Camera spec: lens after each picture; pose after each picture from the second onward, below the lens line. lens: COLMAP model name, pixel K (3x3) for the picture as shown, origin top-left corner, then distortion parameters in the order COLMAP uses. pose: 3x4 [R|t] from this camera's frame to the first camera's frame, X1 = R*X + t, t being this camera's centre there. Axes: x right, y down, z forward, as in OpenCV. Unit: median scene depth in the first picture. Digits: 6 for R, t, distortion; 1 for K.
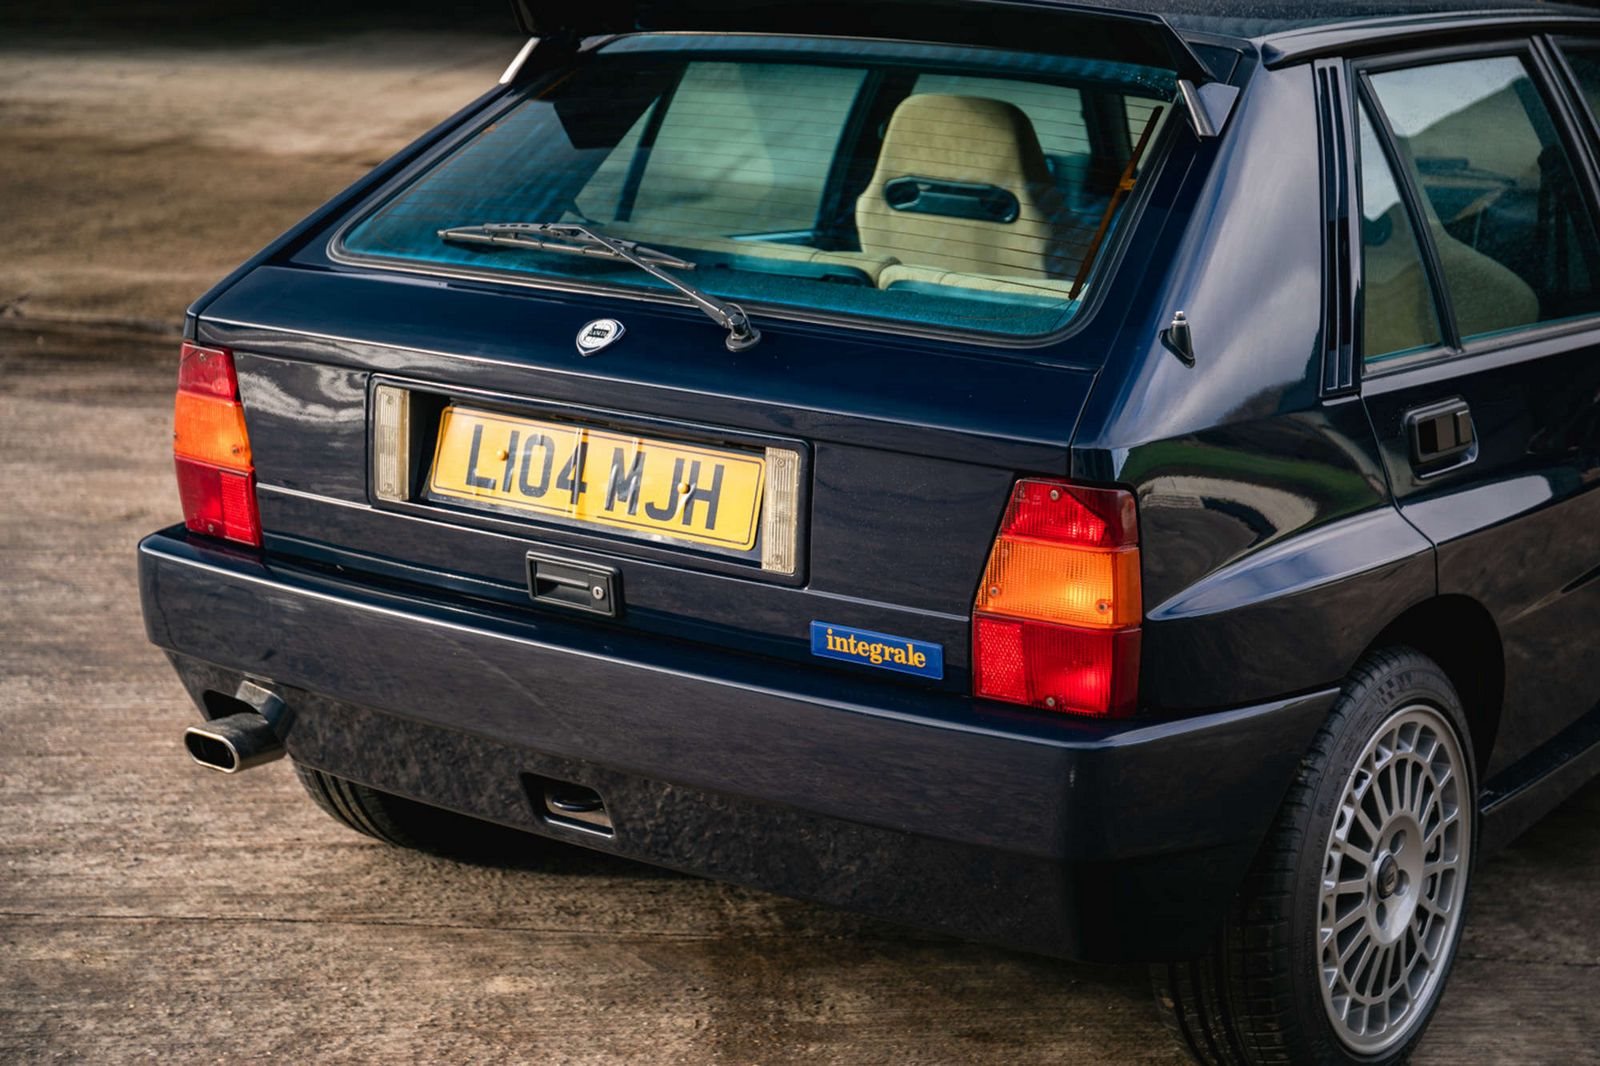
lens RADIAL K [[2893.0, 0, 816.9], [0, 2893.0, 555.5], [0, 0, 1]] dist [0.085873, 0.263689]
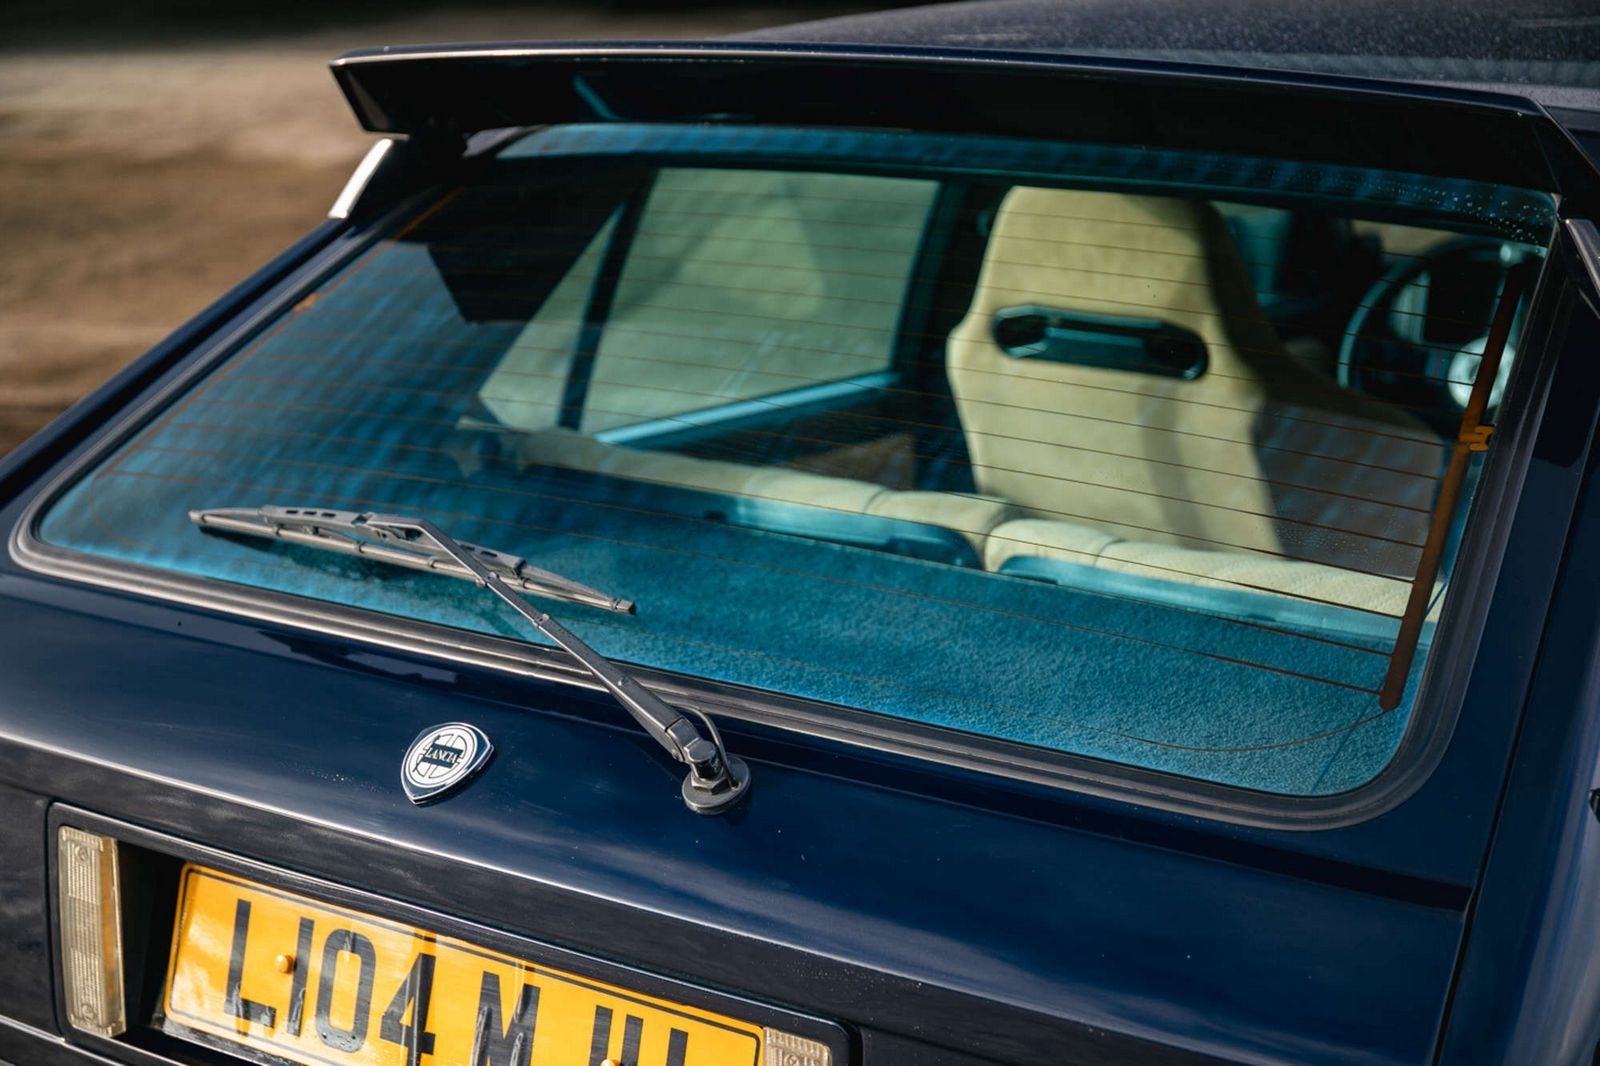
lens RADIAL K [[2893.0, 0, 816.9], [0, 2893.0, 555.5], [0, 0, 1]] dist [0.085873, 0.263689]
pose [[0.998602, -0.032166, -0.041943, 0.013297], [0.032876, 0.999326, 0.016346, -0.114424], [0.041389, -0.017702, 0.998986, 0.472037]]
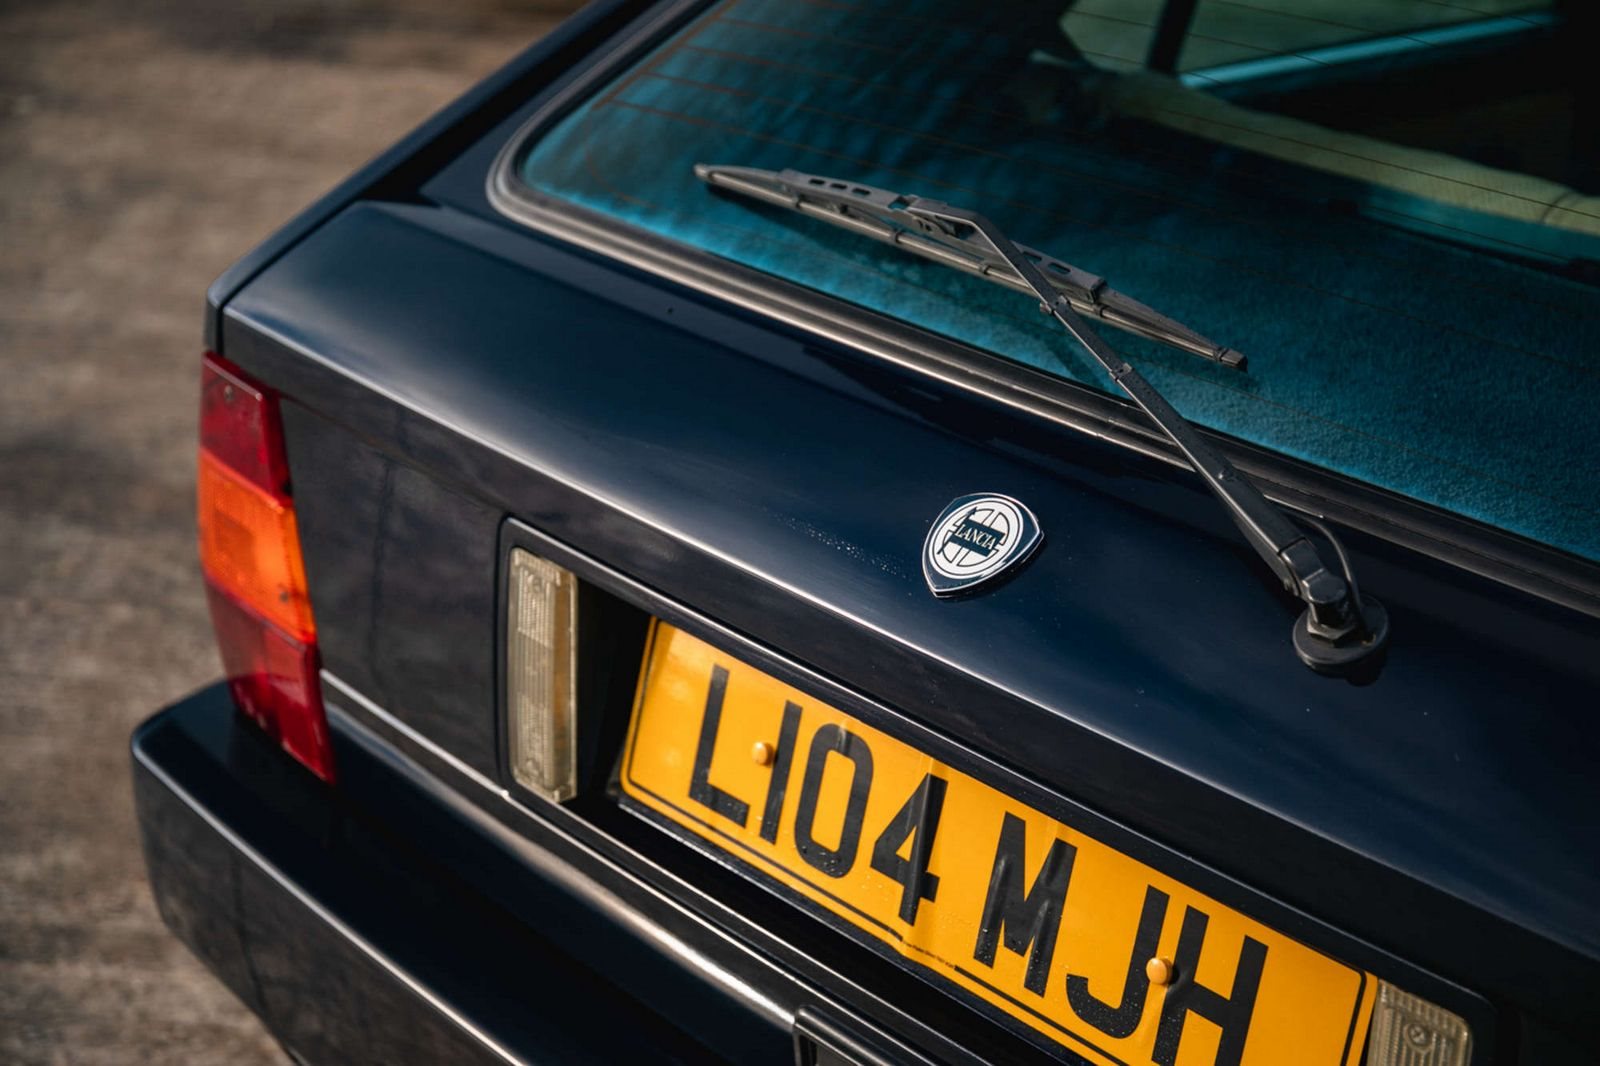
lens RADIAL K [[2893.0, 0, 816.9], [0, 2893.0, 555.5], [0, 0, 1]] dist [0.085873, 0.263689]
pose [[0.972240, 0.078421, -0.220454, -0.009032], [-0.042494, 0.985674, 0.163223, -0.133113], [0.230096, -0.149324, 0.961643, 0.593358]]
